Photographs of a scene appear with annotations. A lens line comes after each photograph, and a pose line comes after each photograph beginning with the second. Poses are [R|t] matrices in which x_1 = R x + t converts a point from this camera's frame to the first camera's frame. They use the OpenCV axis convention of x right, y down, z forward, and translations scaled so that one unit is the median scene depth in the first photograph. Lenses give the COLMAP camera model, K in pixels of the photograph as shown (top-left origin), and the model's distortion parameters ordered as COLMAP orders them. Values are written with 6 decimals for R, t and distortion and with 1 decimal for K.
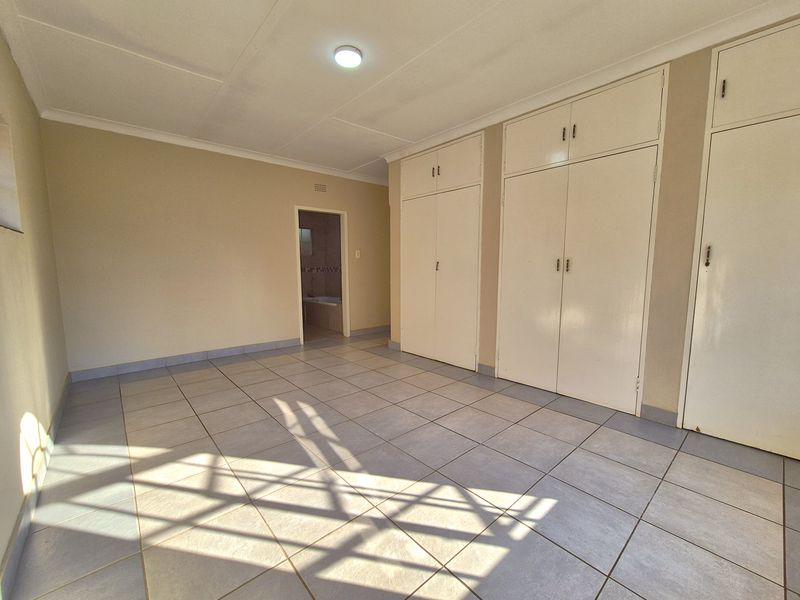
lens RADIAL K [[337.4, 0, 400.0], [0, 337.4, 305.5], [0, 0, 1]] dist [-0.000173, -0.000138]
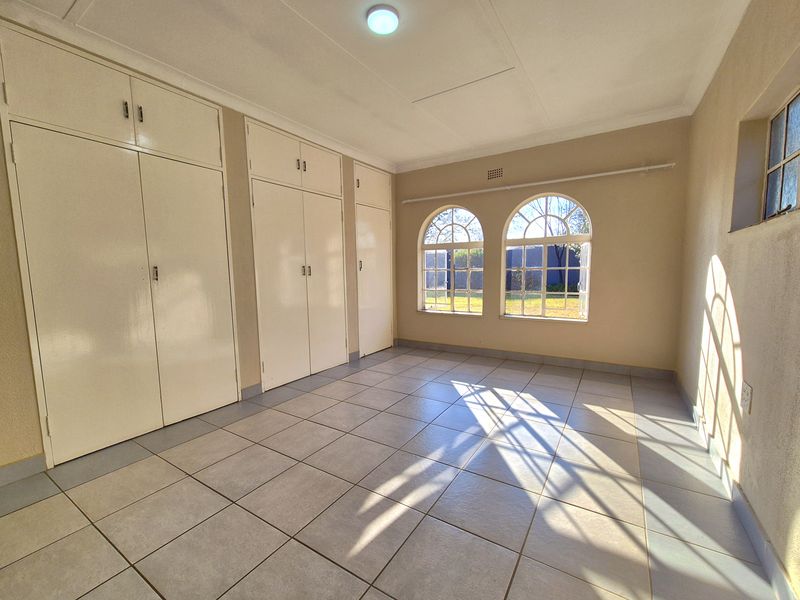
lens RADIAL K [[337.4, 0, 400.0], [0, 337.4, 305.5], [0, 0, 1]] dist [-0.000173, -0.000138]
pose [[-0.270708, -0.094653, 0.957997, -1.271293], [0.127662, 0.982835, 0.133181, -0.180974], [-0.954159, 0.158353, -0.253978, 1.580247]]
